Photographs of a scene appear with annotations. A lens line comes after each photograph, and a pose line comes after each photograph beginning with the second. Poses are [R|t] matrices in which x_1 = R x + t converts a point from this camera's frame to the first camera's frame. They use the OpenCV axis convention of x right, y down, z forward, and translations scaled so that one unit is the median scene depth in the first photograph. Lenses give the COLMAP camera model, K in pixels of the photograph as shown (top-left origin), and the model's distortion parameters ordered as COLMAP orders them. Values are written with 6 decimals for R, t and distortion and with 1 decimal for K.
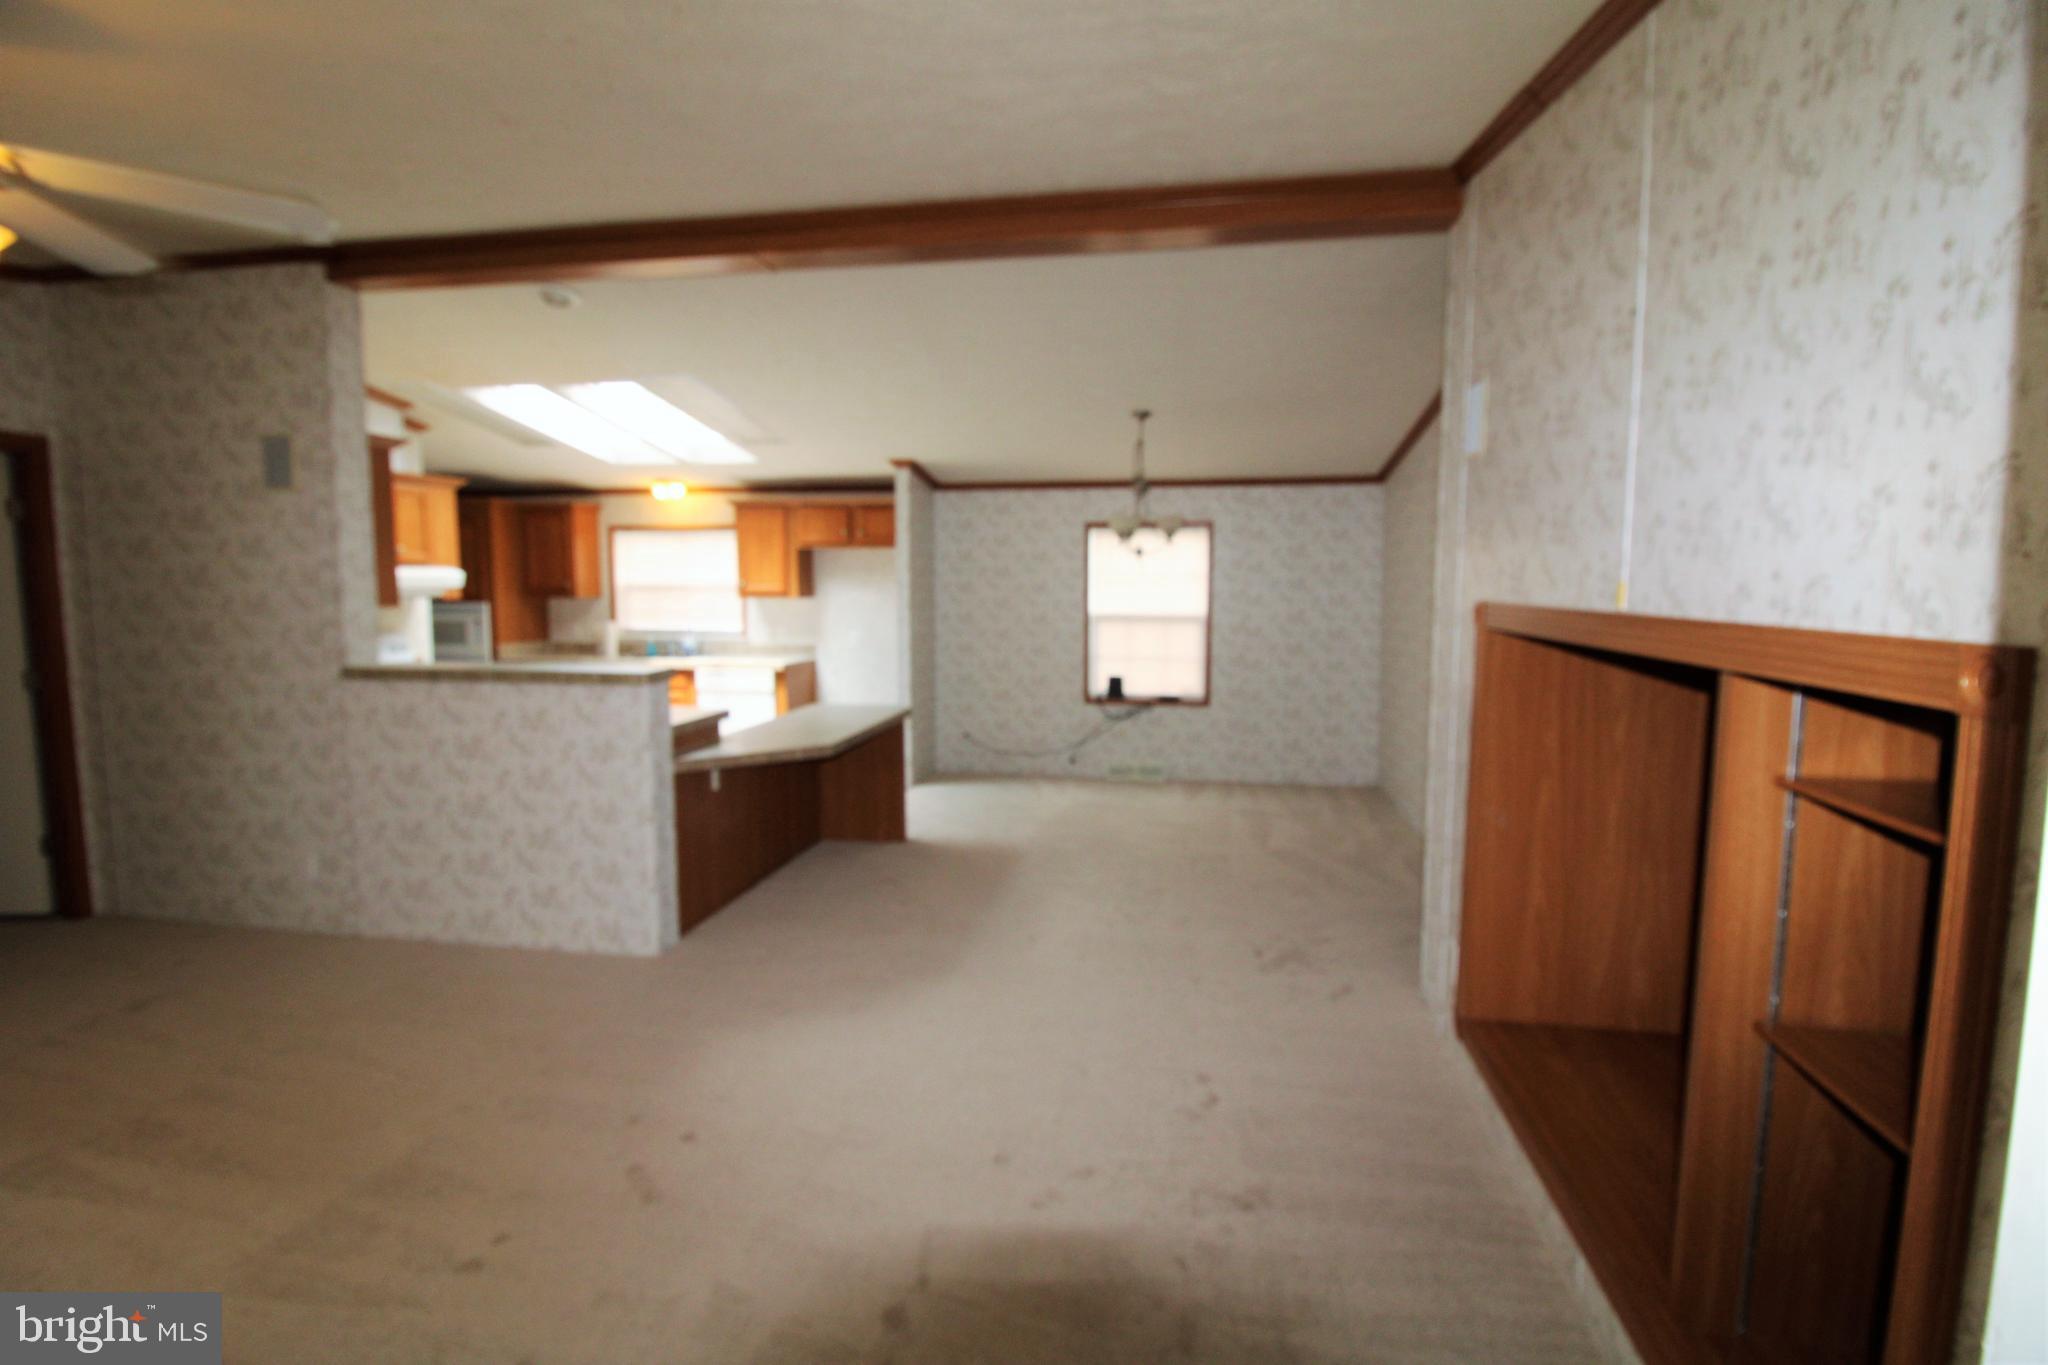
lens RADIAL K [[951.9, 0, 1042.9], [0, 951.9, 675.9], [0, 0, 1]] dist [-0.000369, -0.012924]
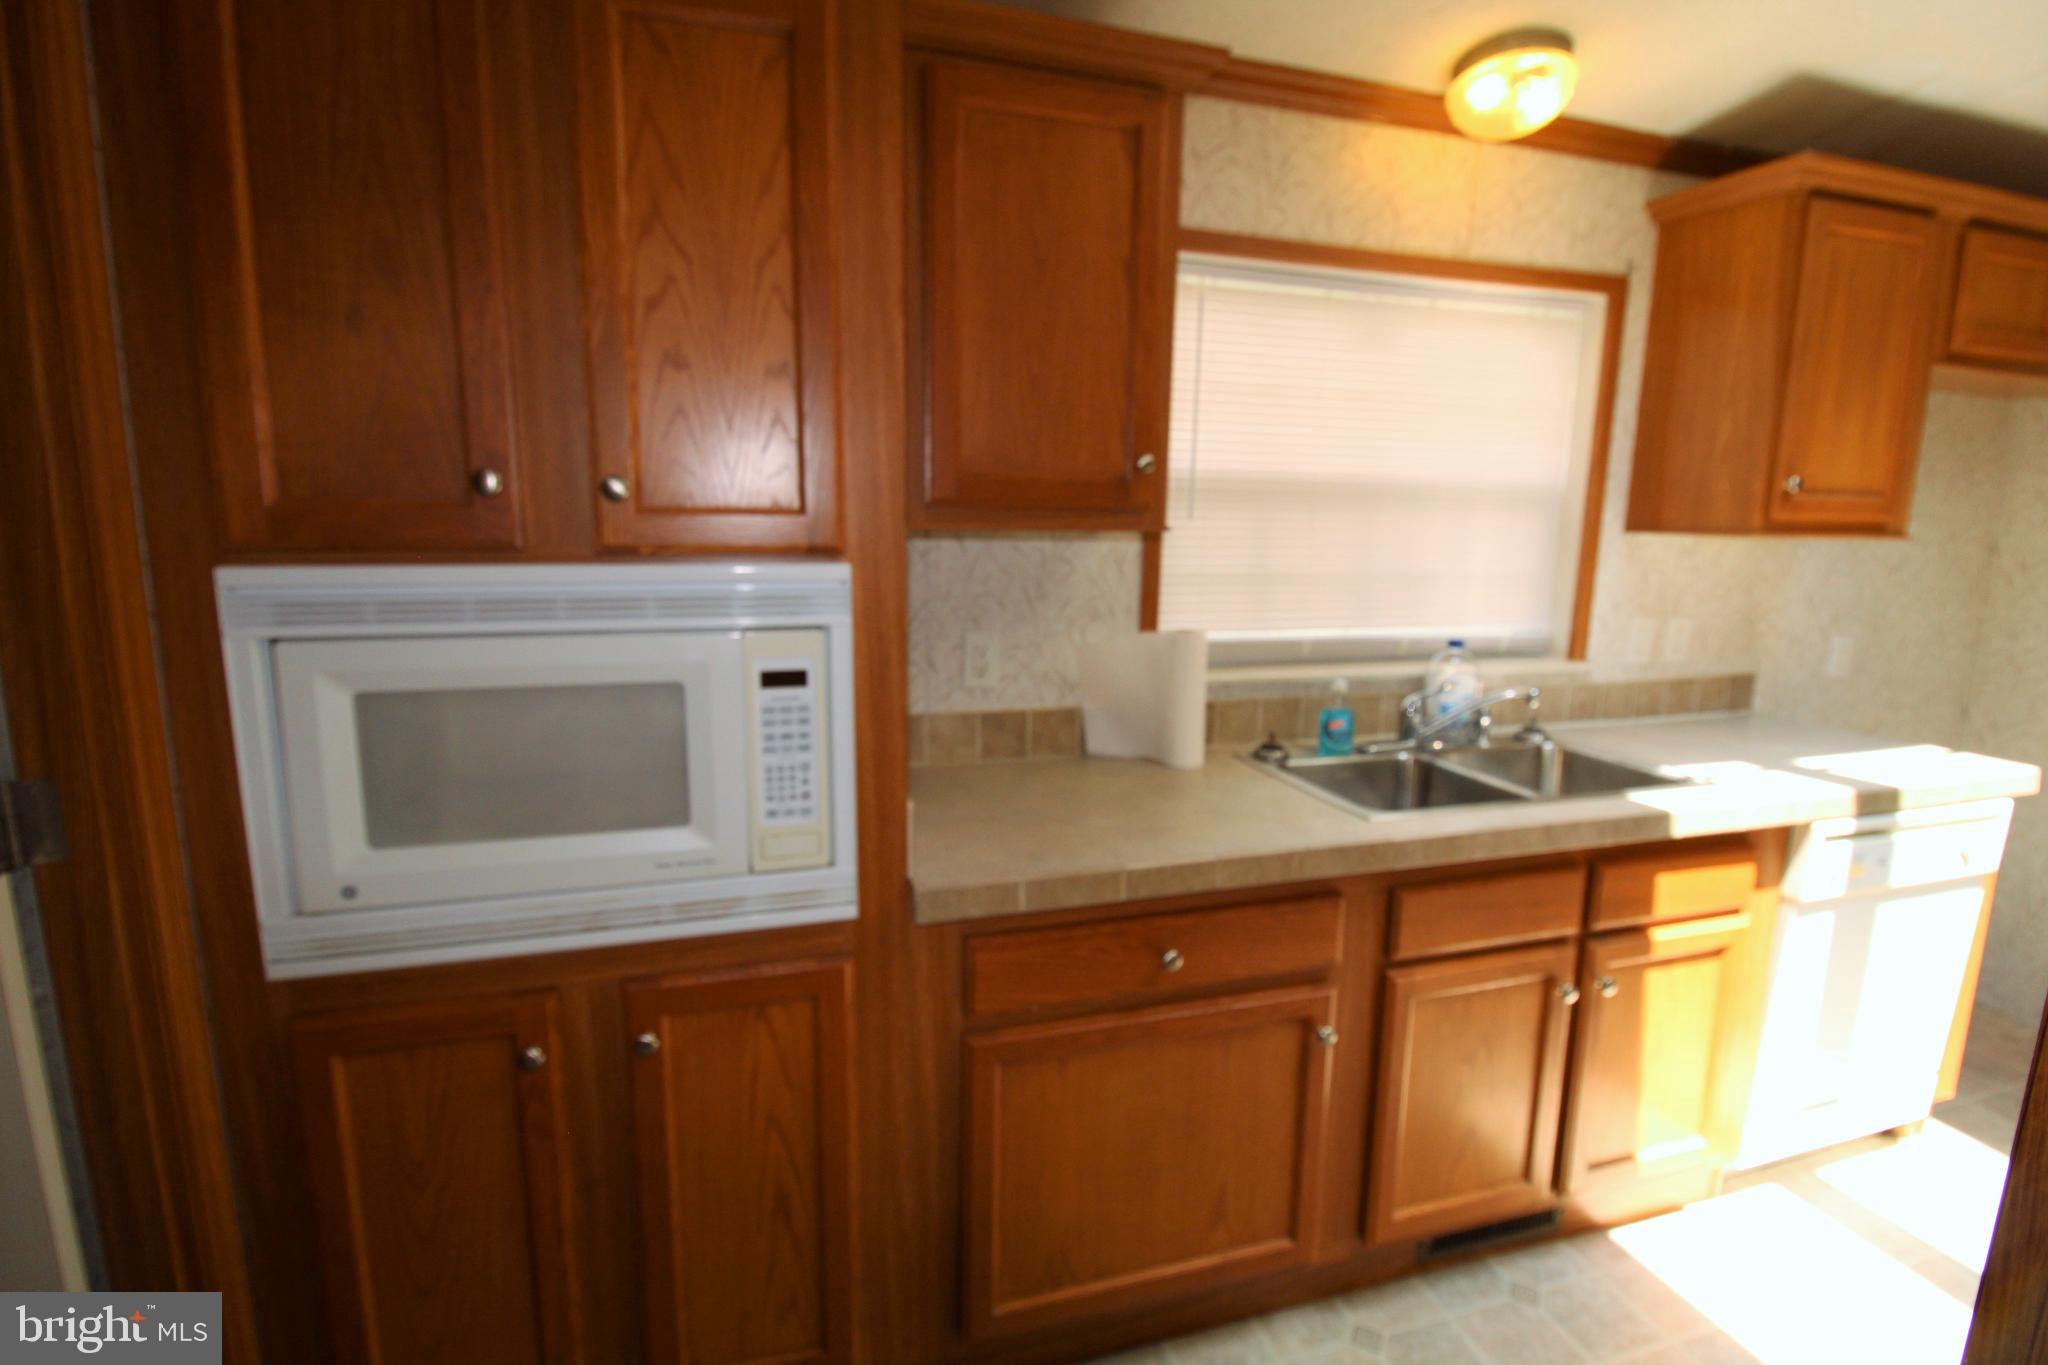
lens RADIAL K [[951.9, 0, 1023.0], [0, 951.9, 671.2], [0, 0, 1]] dist [-0.000369, -0.012924]
pose [[0.902843, -0.062043, 0.425470, -0.672625], [0.029840, 0.996190, 0.081946, -0.075268], [-0.428933, -0.061288, 0.901255, 0.894582]]
